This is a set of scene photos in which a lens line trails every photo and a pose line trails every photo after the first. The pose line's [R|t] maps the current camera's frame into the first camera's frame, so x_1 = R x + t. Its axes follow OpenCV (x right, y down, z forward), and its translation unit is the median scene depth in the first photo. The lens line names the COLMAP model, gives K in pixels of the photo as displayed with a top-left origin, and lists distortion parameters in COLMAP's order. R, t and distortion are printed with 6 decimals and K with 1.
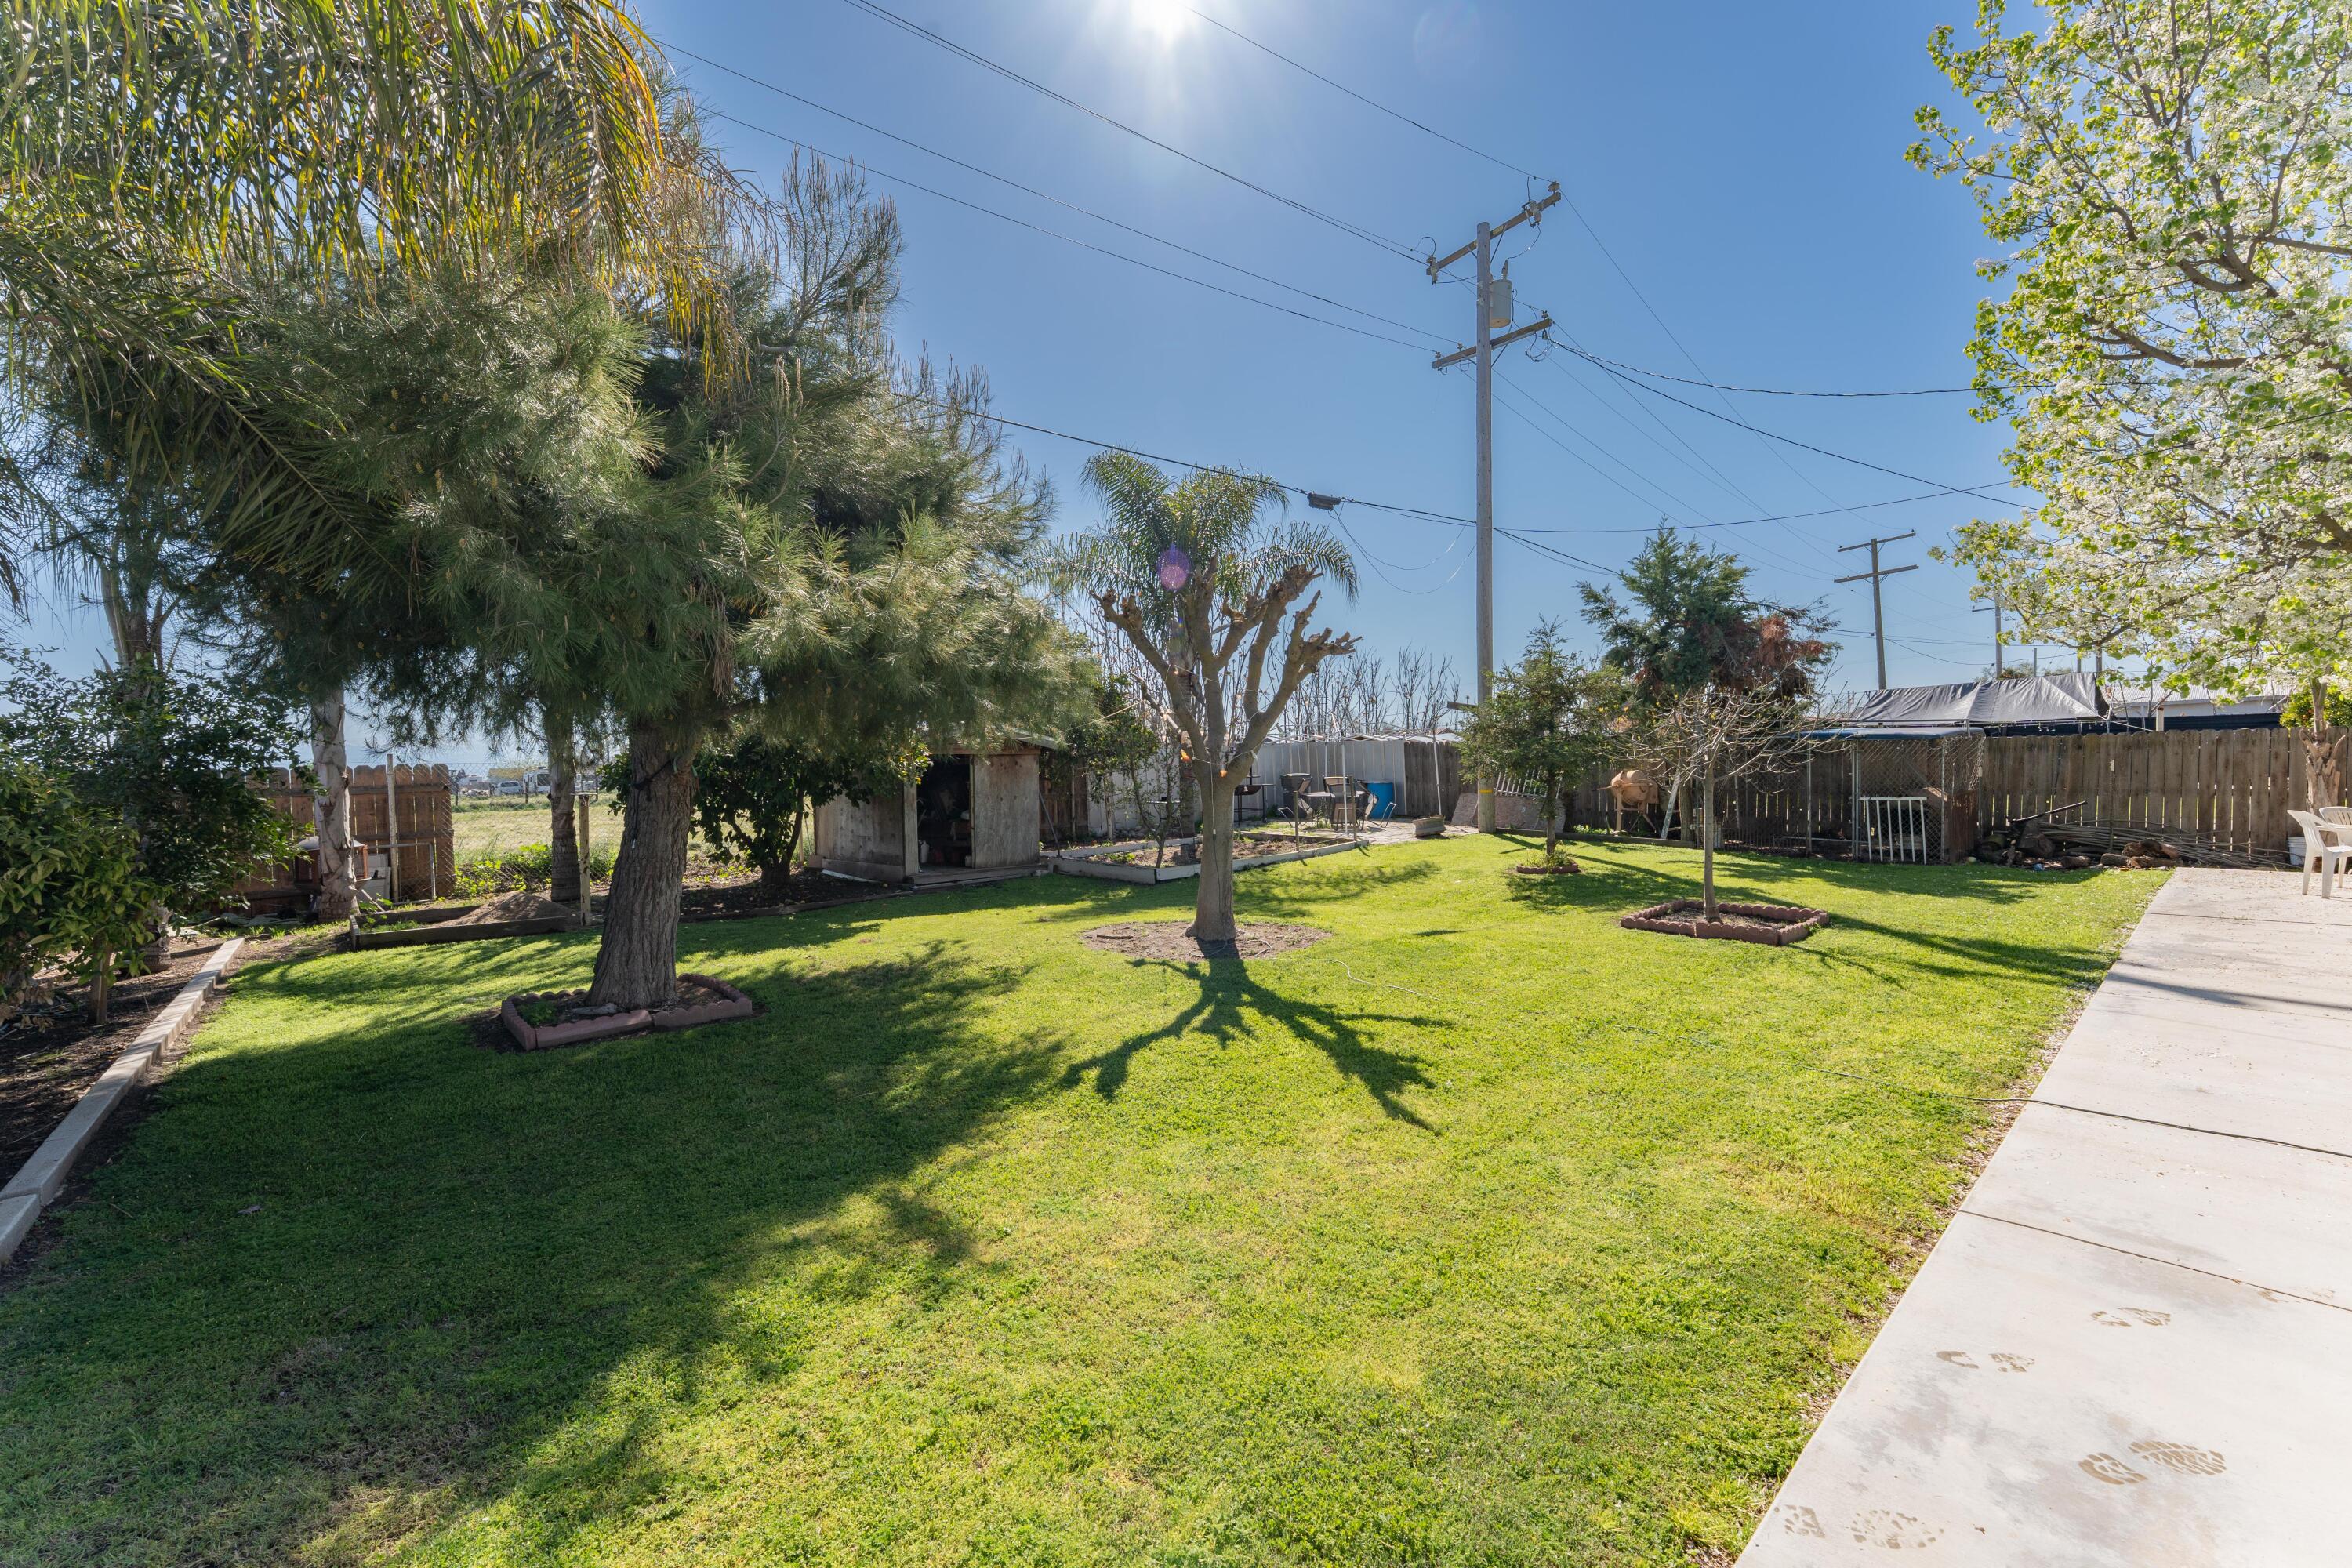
lens RADIAL K [[928.8, 0, 1175.1], [0, 928.8, 779.8], [0, 0, 1]] dist [0.000555, -0.000056]
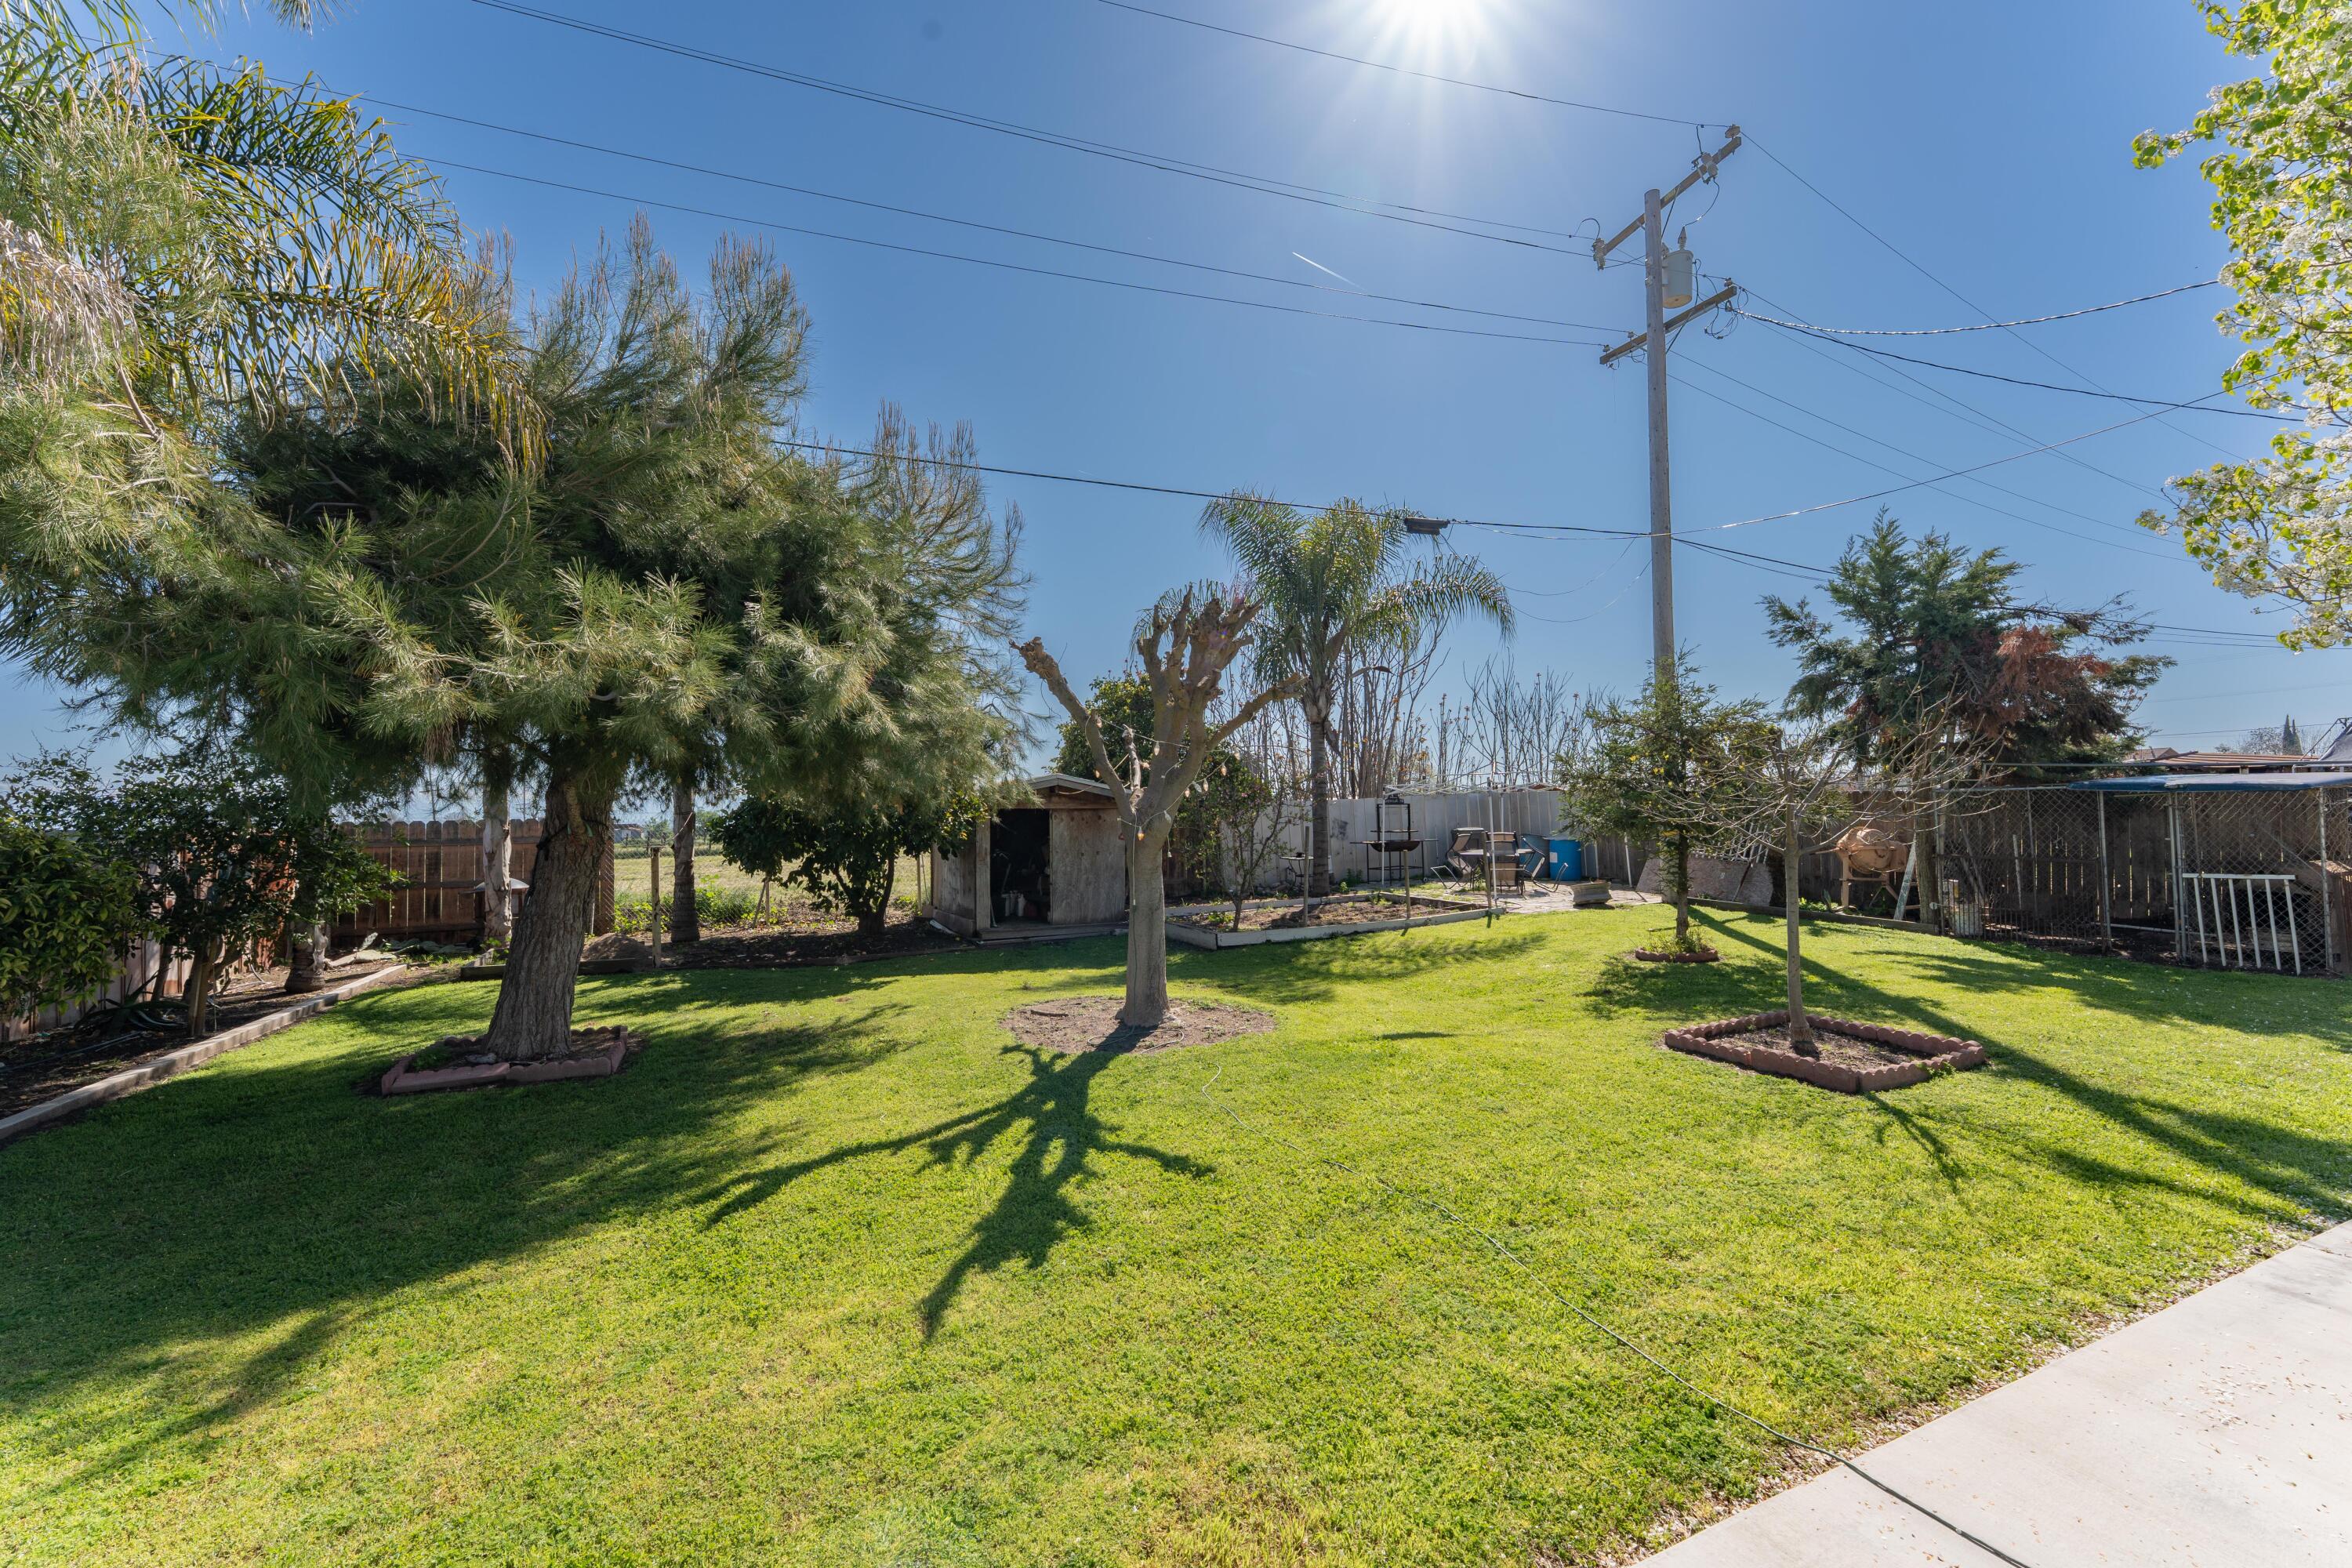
lens RADIAL K [[930.0, 0, 1170.1], [0, 930.0, 783.7], [0, 0, 1]] dist [-0.001229, 0.000419]
pose [[0.955983, -0.006119, -0.293357, 0.417971], [-0.007588, 0.998933, -0.045564, -0.021784], [0.293323, 0.045785, 0.954917, 0.195493]]
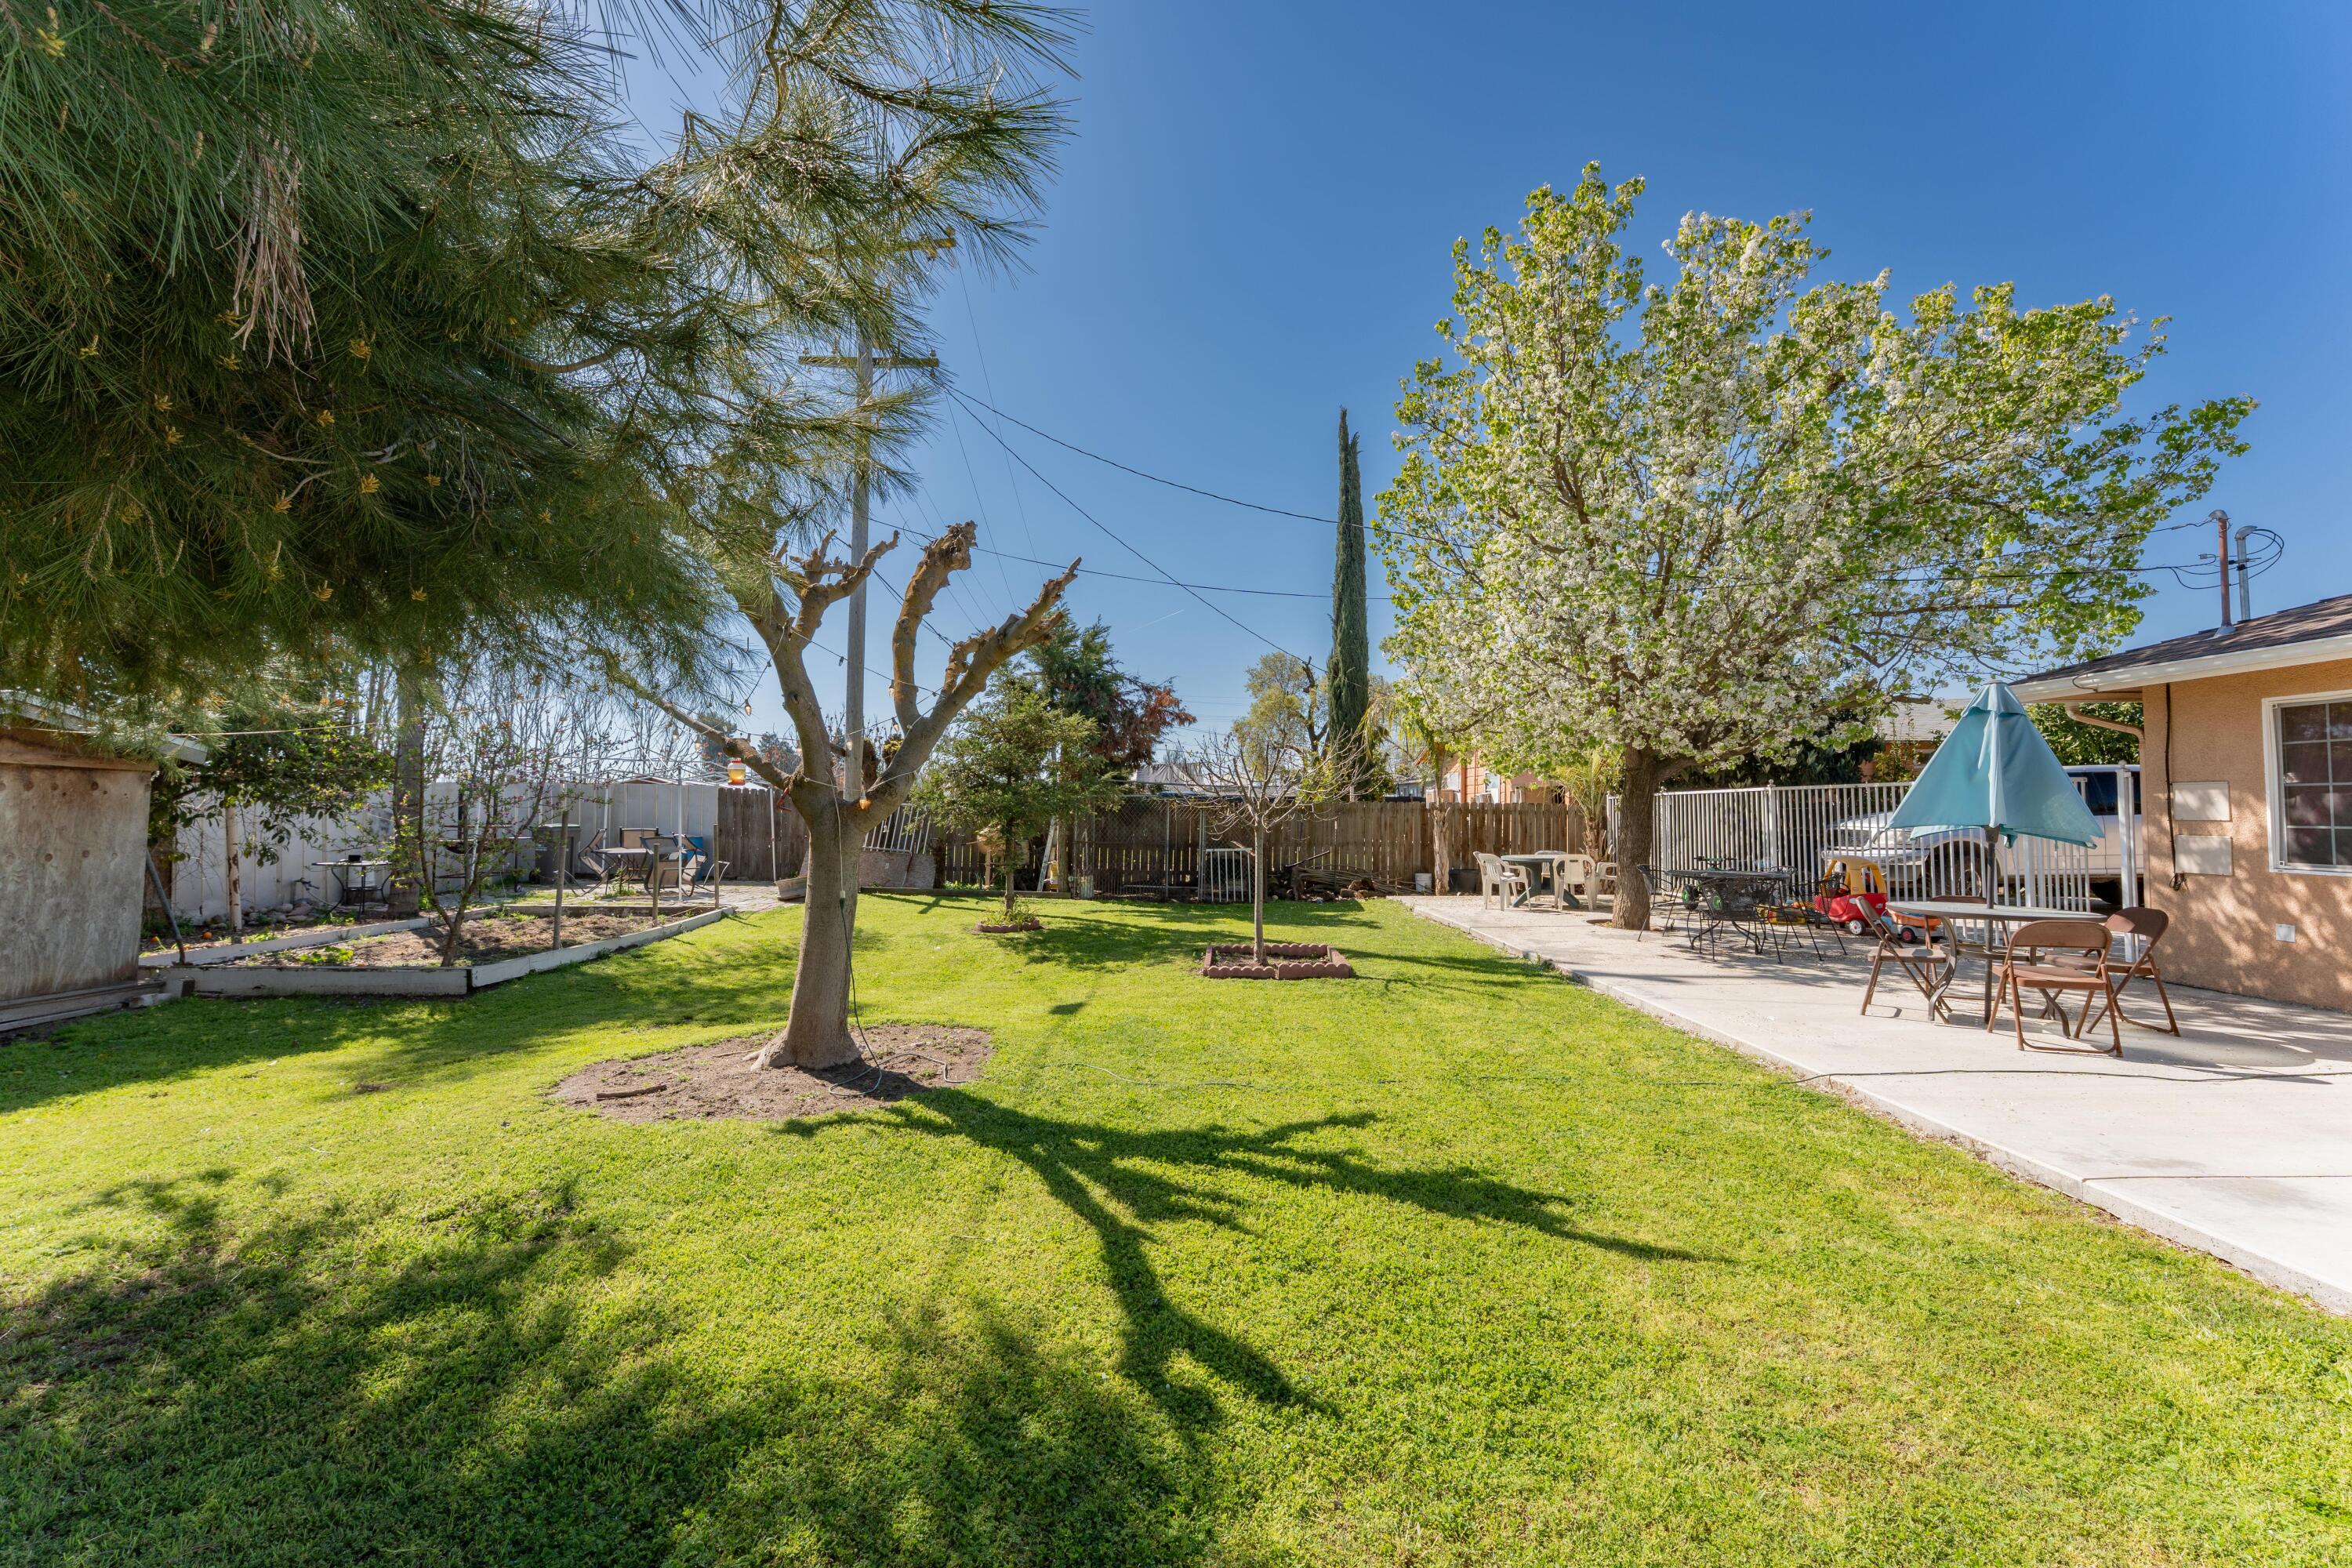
lens RADIAL K [[928.8, 0, 1175.1], [0, 928.8, 779.8], [0, 0, 1]] dist [0.000555, -0.000056]
pose [[0.656269, 0.055558, 0.752479, -0.367821], [-0.005039, 0.997586, -0.069260, 0.024872], [-0.754510, 0.041661, 0.654965, 0.497149]]
